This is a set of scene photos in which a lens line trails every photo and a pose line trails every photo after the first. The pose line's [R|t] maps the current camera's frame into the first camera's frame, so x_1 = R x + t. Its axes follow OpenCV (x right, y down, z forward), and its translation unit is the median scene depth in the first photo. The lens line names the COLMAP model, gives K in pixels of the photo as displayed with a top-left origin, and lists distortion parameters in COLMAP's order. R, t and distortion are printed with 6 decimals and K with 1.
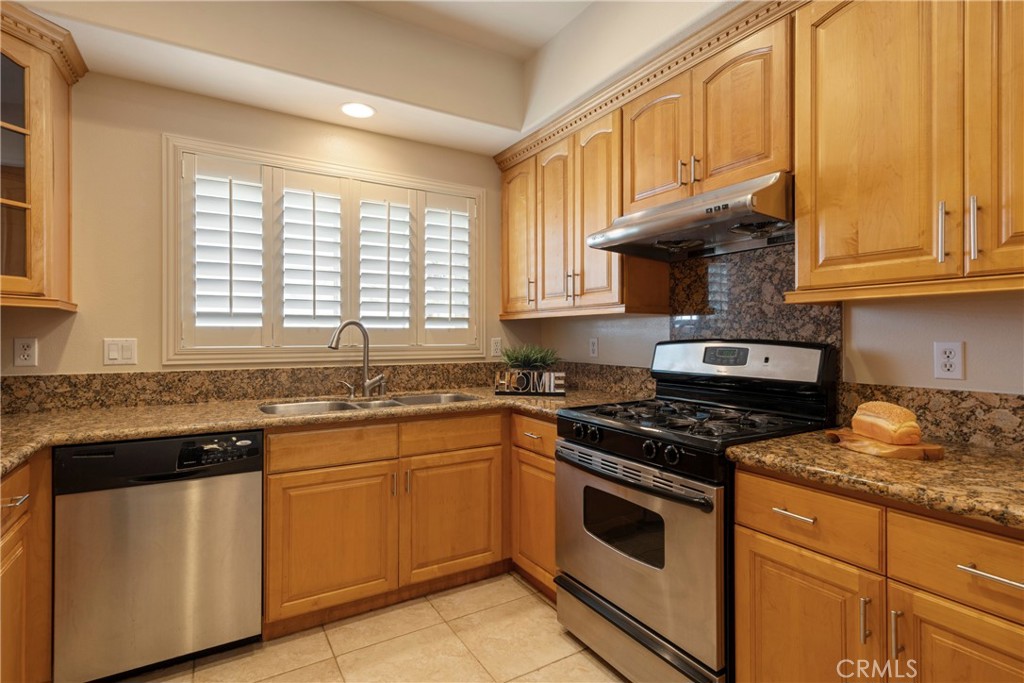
lens RADIAL K [[501.1, 0, 505.6], [0, 501.1, 339.4], [0, 0, 1]] dist [0.000641, 0.000807]
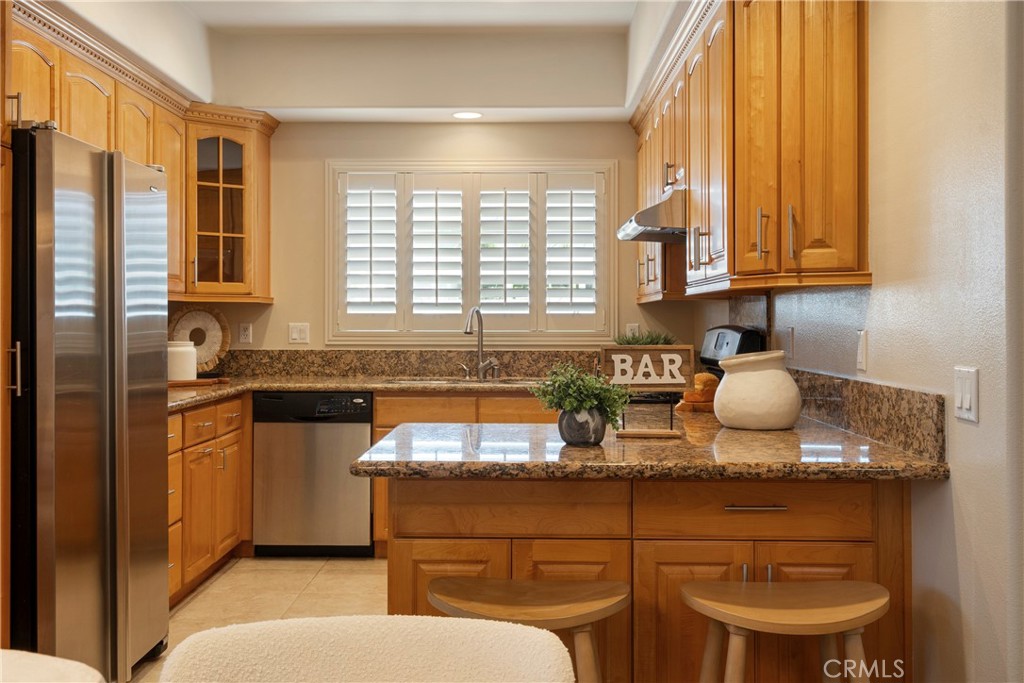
lens RADIAL K [[1039.6, 0, 513.6], [0, 1039.6, 337.8], [0, 0, 1]] dist [-0.004647, 0.000000]
pose [[0.853122, 0.010823, -0.521600, 1.045318], [-0.004036, 0.999892, 0.014147, -0.004894], [0.521696, -0.009964, 0.853073, -0.948308]]
